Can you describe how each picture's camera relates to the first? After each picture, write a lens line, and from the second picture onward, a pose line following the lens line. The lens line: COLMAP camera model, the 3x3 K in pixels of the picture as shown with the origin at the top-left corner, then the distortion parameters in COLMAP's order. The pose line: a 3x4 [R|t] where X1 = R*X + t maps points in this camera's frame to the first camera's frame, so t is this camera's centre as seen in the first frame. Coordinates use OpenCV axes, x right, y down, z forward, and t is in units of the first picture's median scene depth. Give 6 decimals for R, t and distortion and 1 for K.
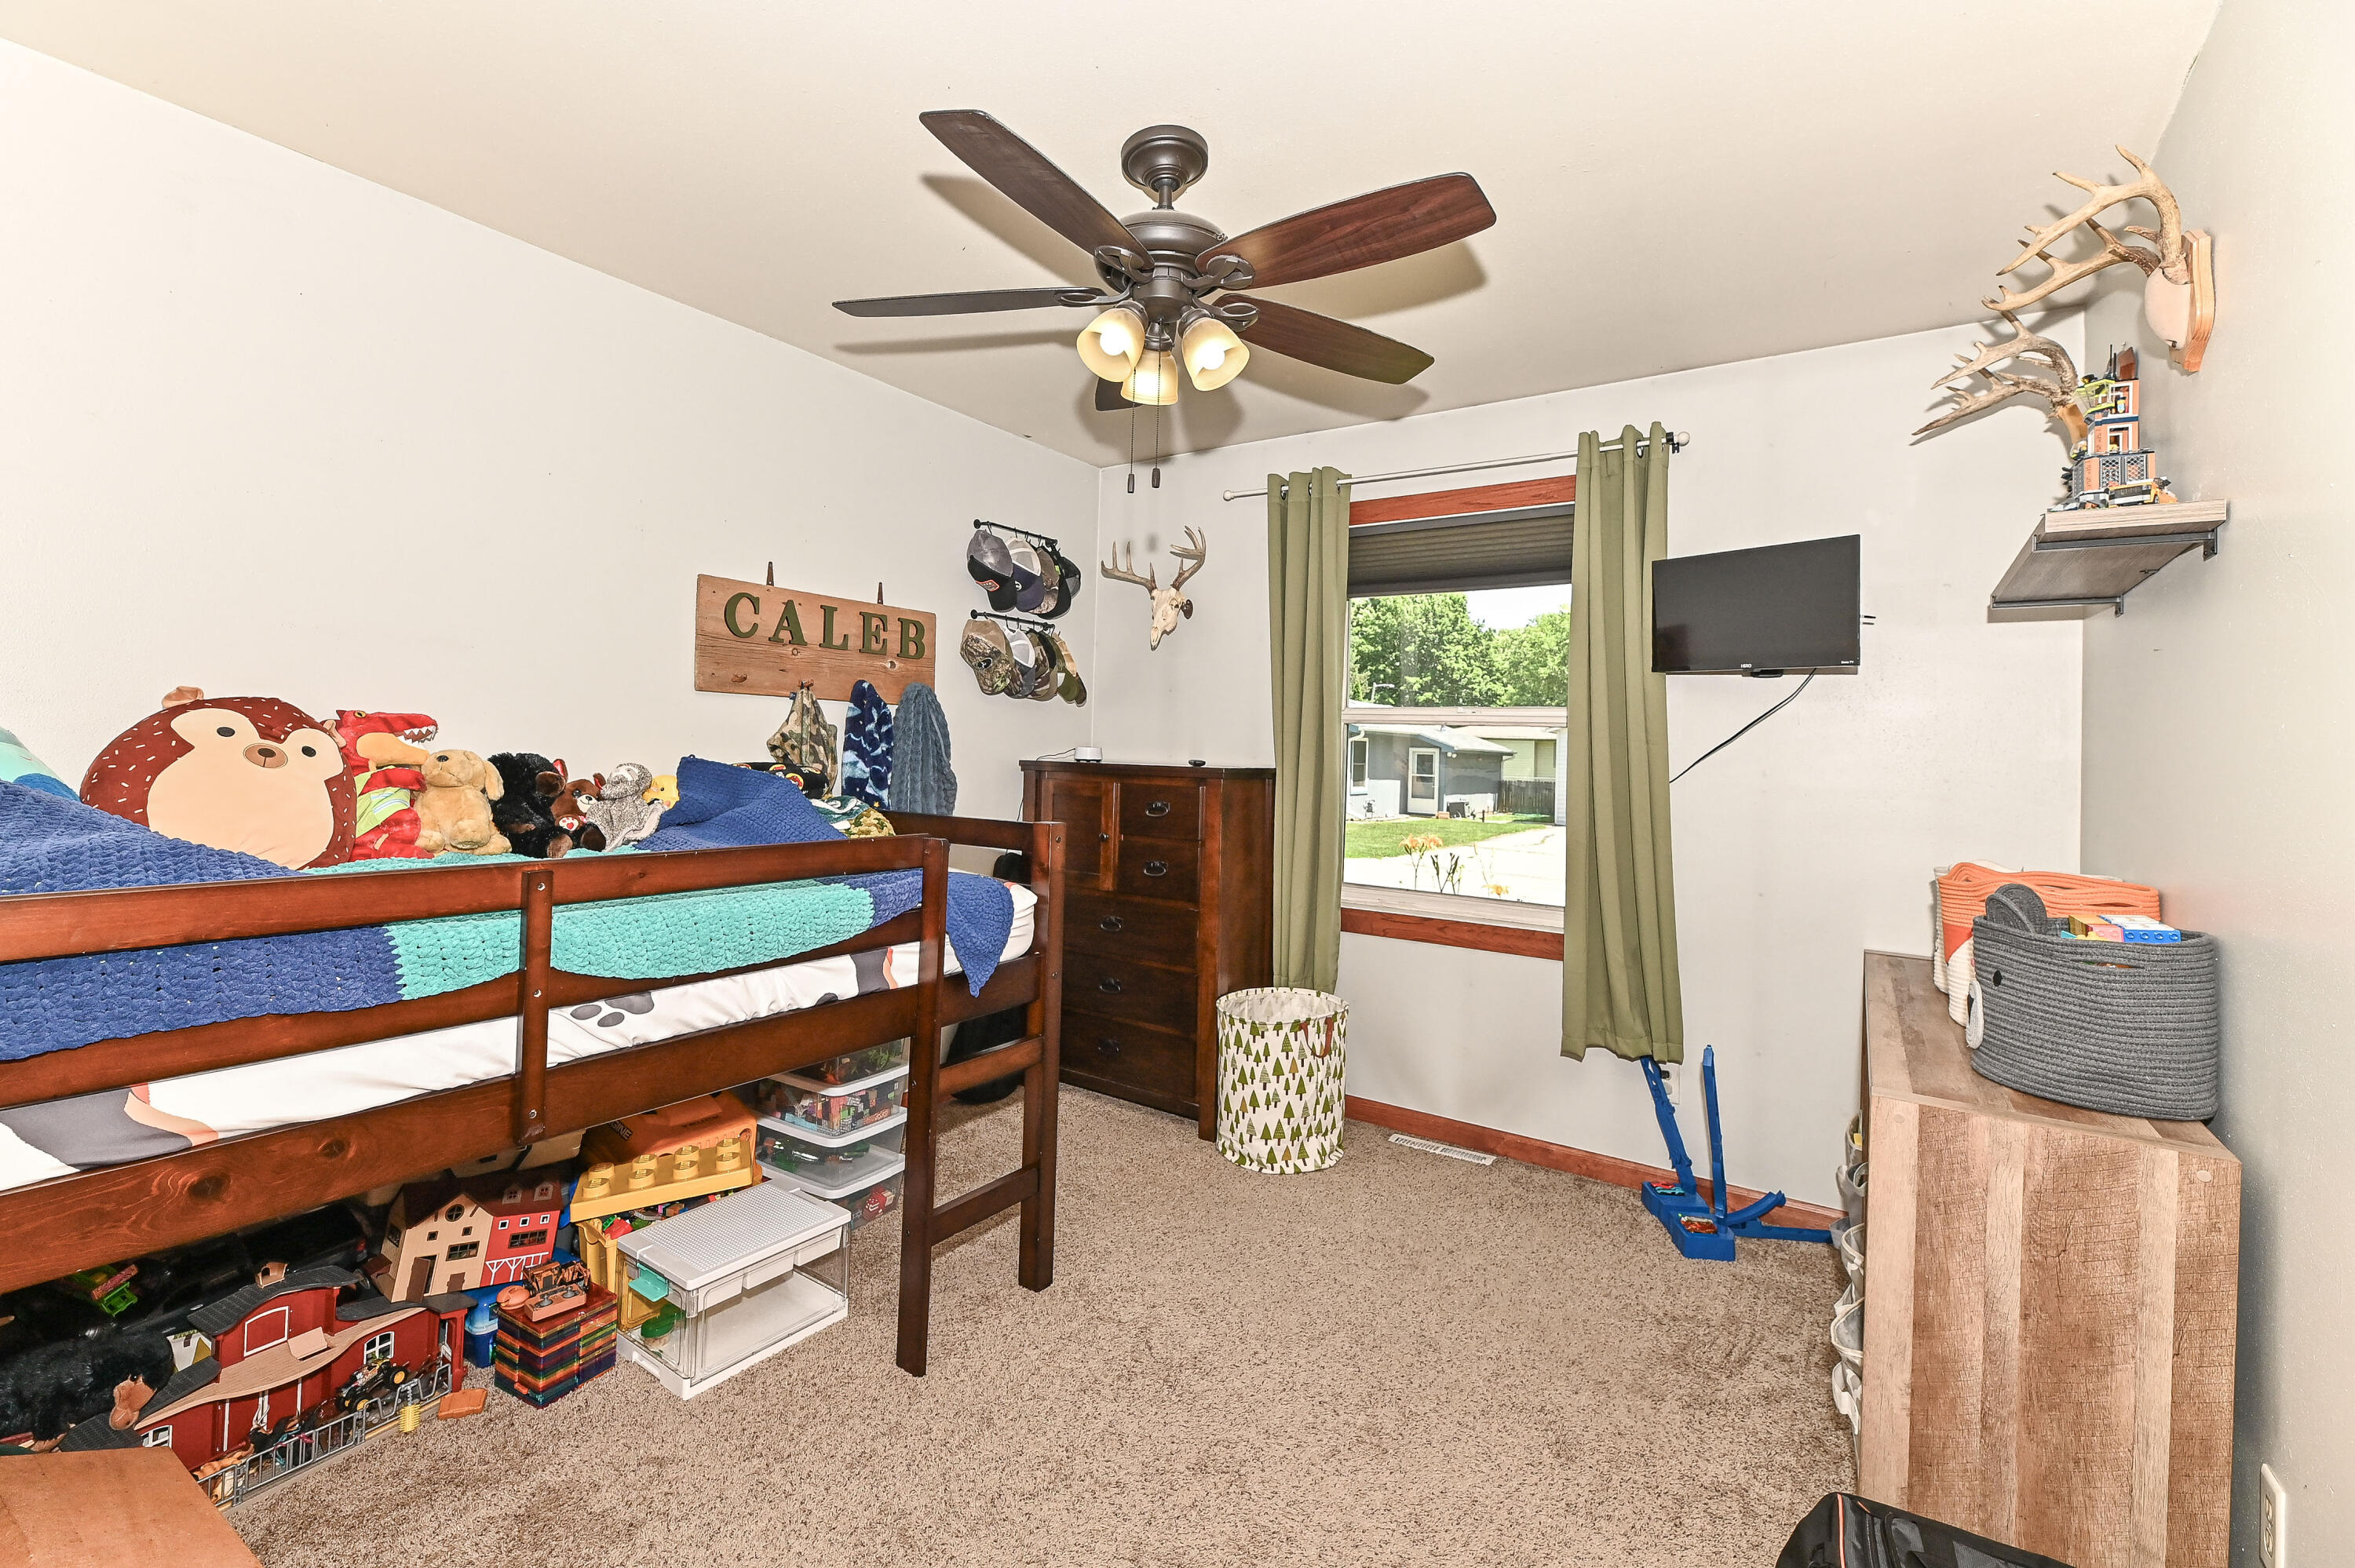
lens RADIAL K [[1012.5, 0, 1181.2], [0, 1012.5, 730.5], [0, 0, 1]] dist [0.002331, -0.003731]
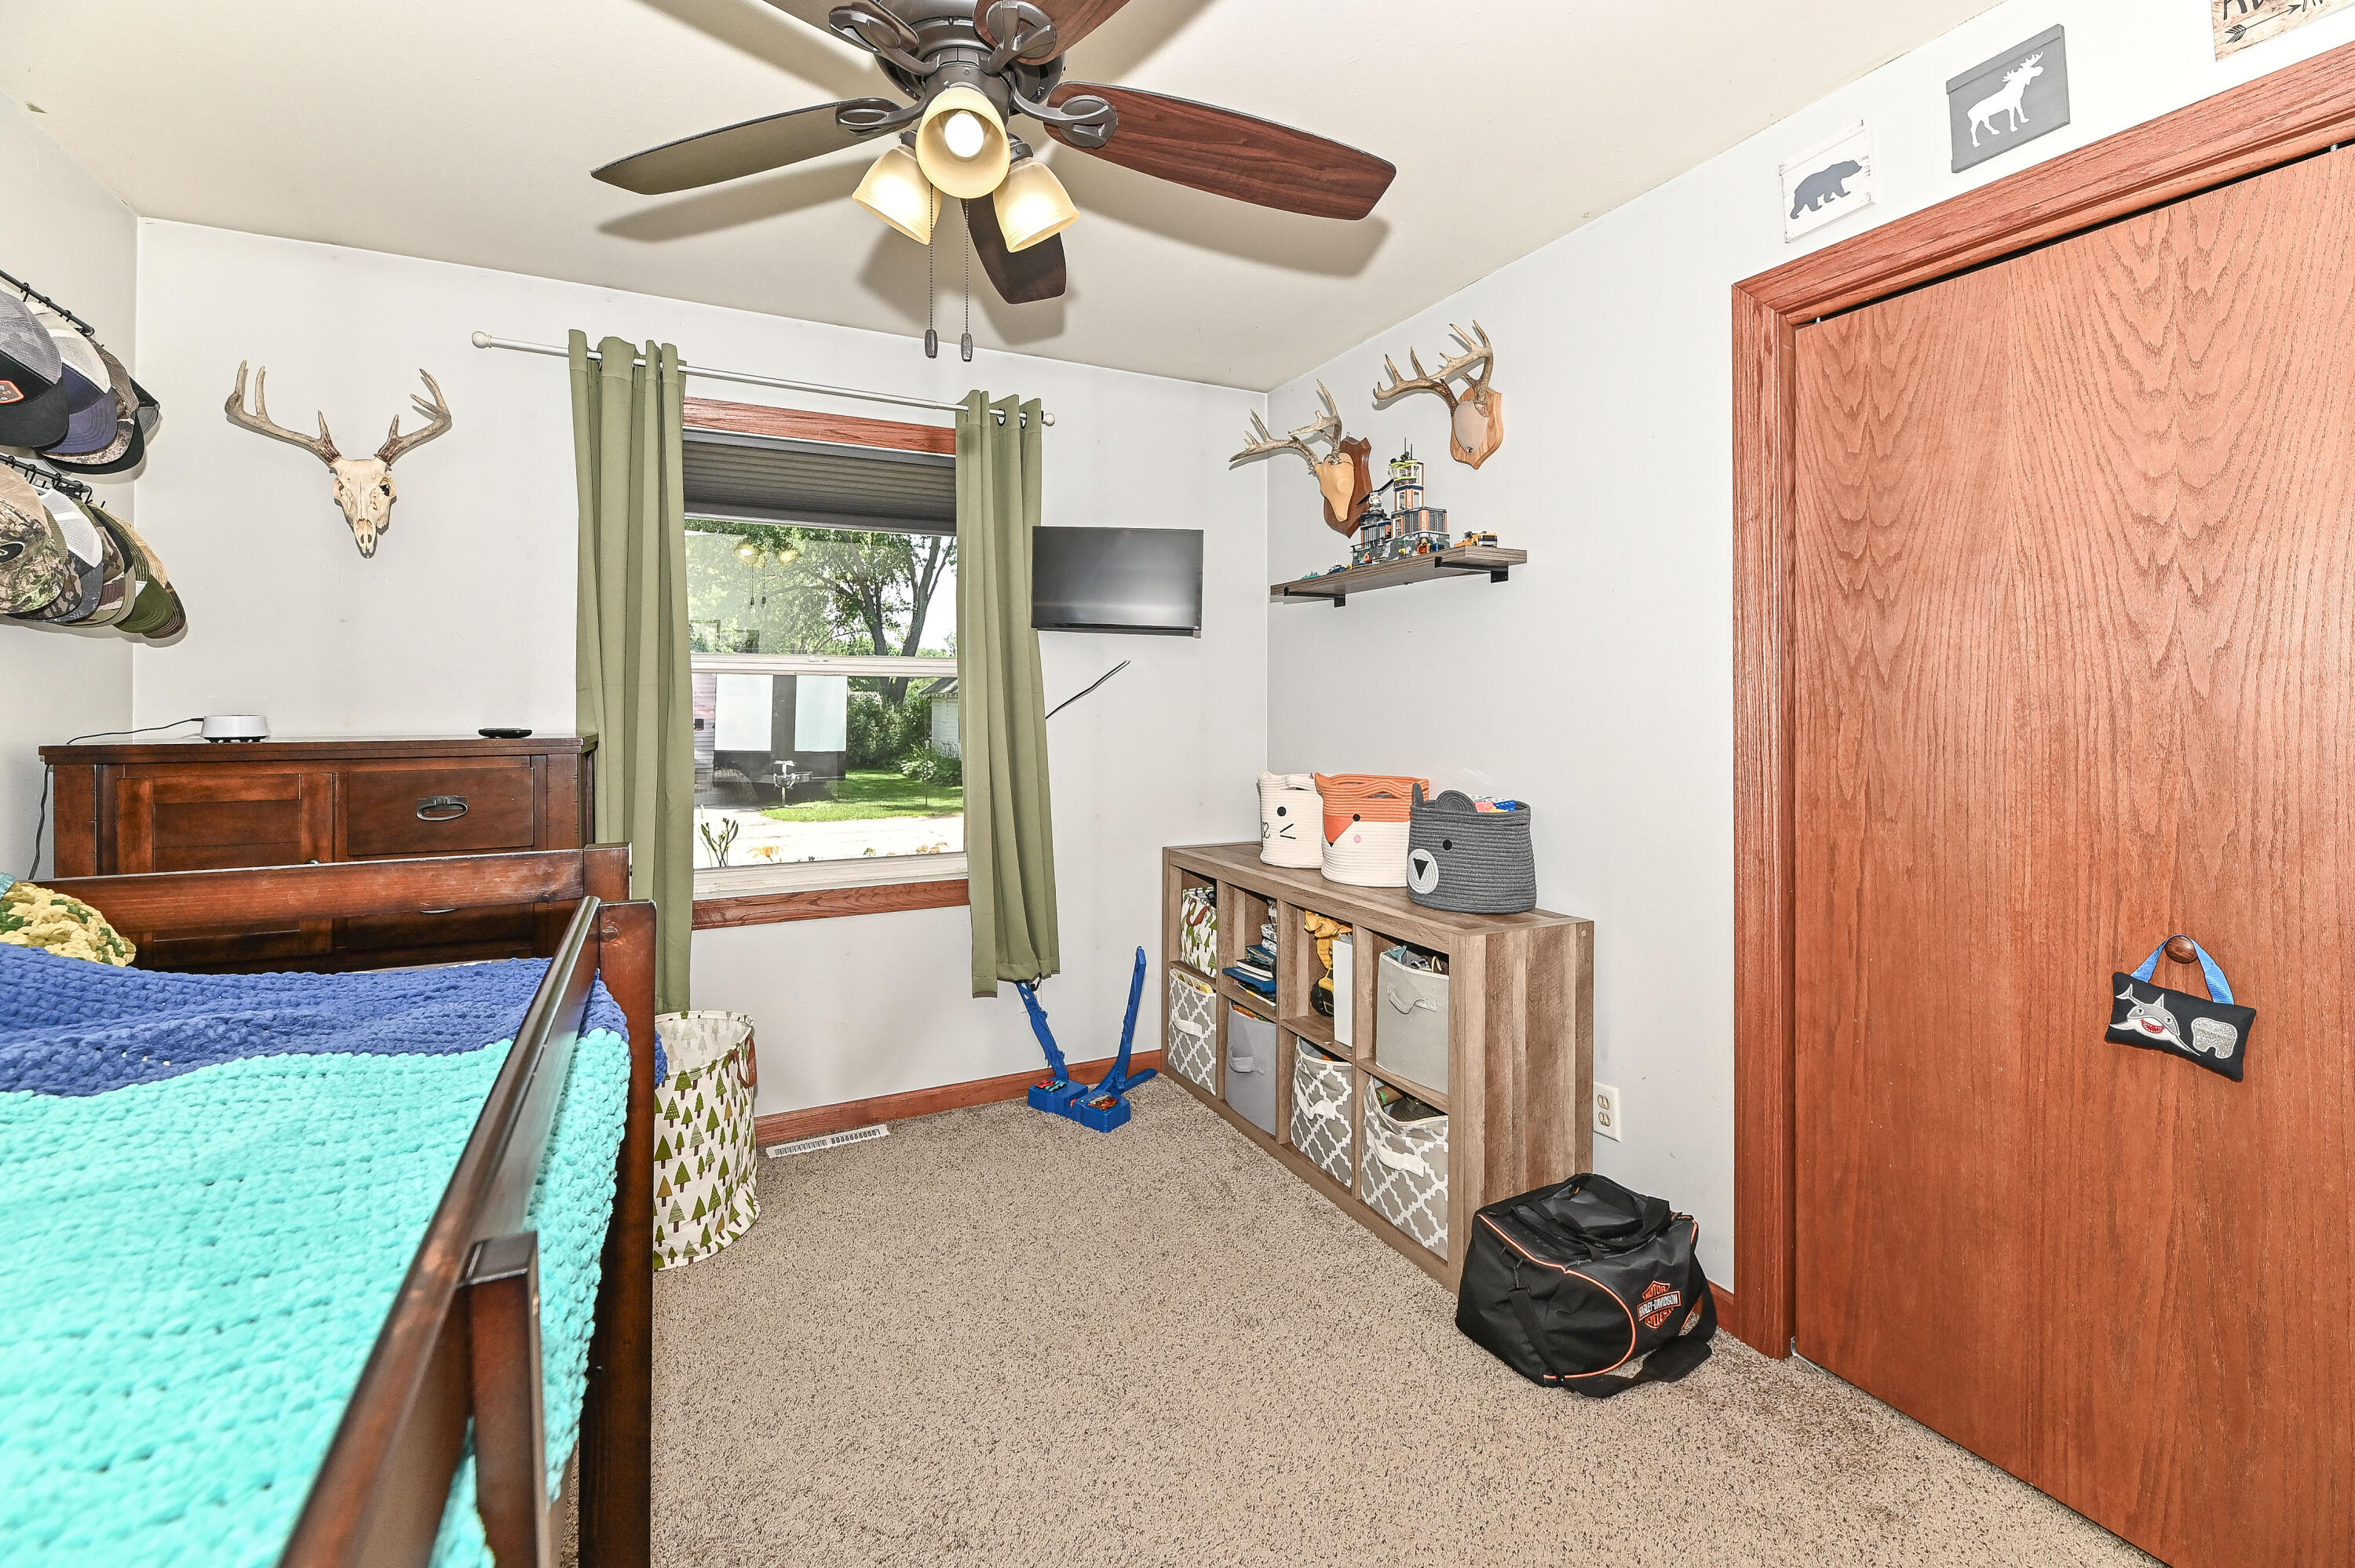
lens RADIAL K [[972.6, 0, 1171.8], [0, 972.6, 702.9], [0, 0, 1]] dist [-0.000564, -0.000058]
pose [[0.510917, -0.030561, 0.859087, -0.353661], [0.000283, 0.999374, 0.035384, -0.011902], [-0.859630, -0.017835, 0.510605, 0.322637]]
